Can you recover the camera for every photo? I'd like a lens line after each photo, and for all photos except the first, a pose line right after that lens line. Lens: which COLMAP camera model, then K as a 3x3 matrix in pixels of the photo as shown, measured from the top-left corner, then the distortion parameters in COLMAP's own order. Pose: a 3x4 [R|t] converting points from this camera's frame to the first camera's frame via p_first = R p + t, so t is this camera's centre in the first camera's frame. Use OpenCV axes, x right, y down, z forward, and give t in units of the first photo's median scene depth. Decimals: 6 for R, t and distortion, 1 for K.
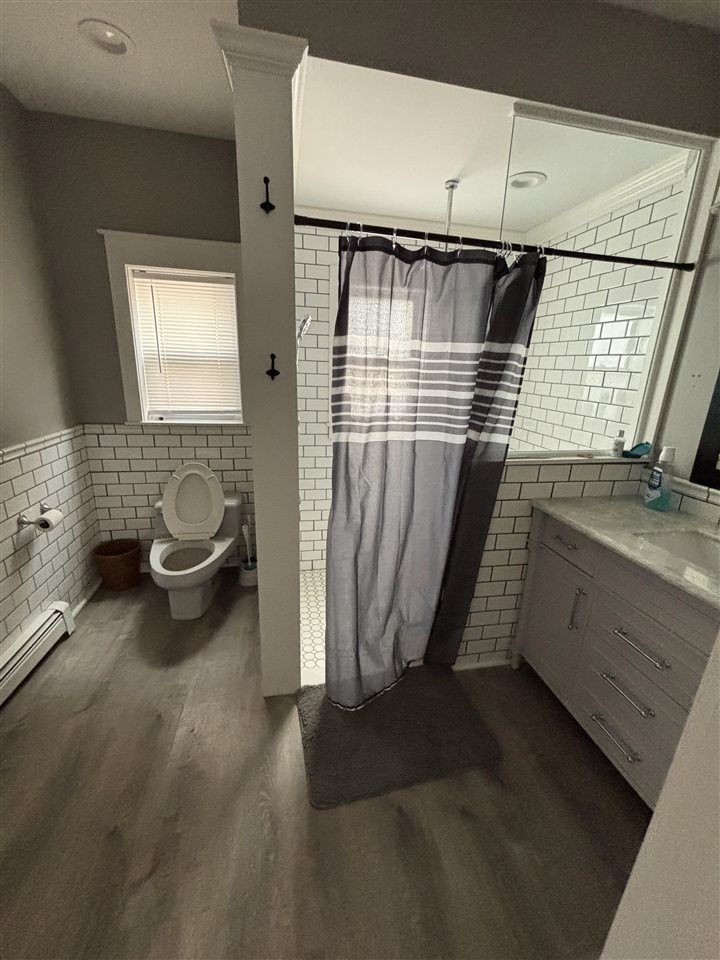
lens RADIAL K [[387.0, 0, 360.0], [0, 387.0, 479.9], [0, 0, 1]] dist [-0.002482, -0.000159]
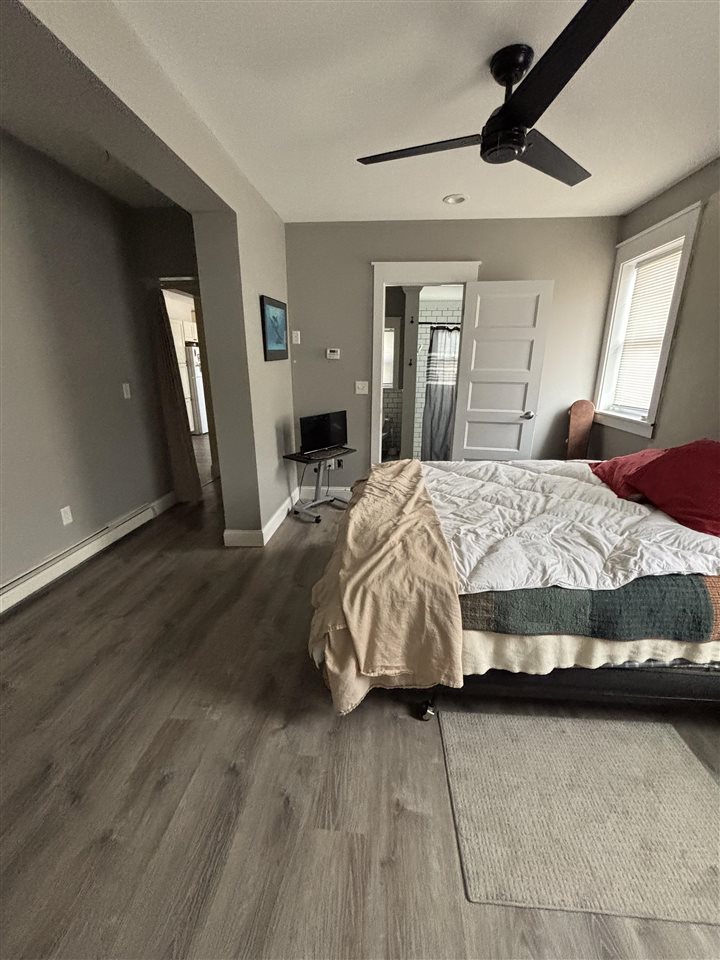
lens RADIAL K [[387.0, 0, 361.1], [0, 387.0, 480.4], [0, 0, 1]] dist [-0.002482, -0.000159]
pose [[0.959756, 0.057997, -0.274780, 0.365883], [-0.056310, 0.998315, 0.014031, 0.735154], [0.275131, 0.002006, 0.961405, -2.439202]]
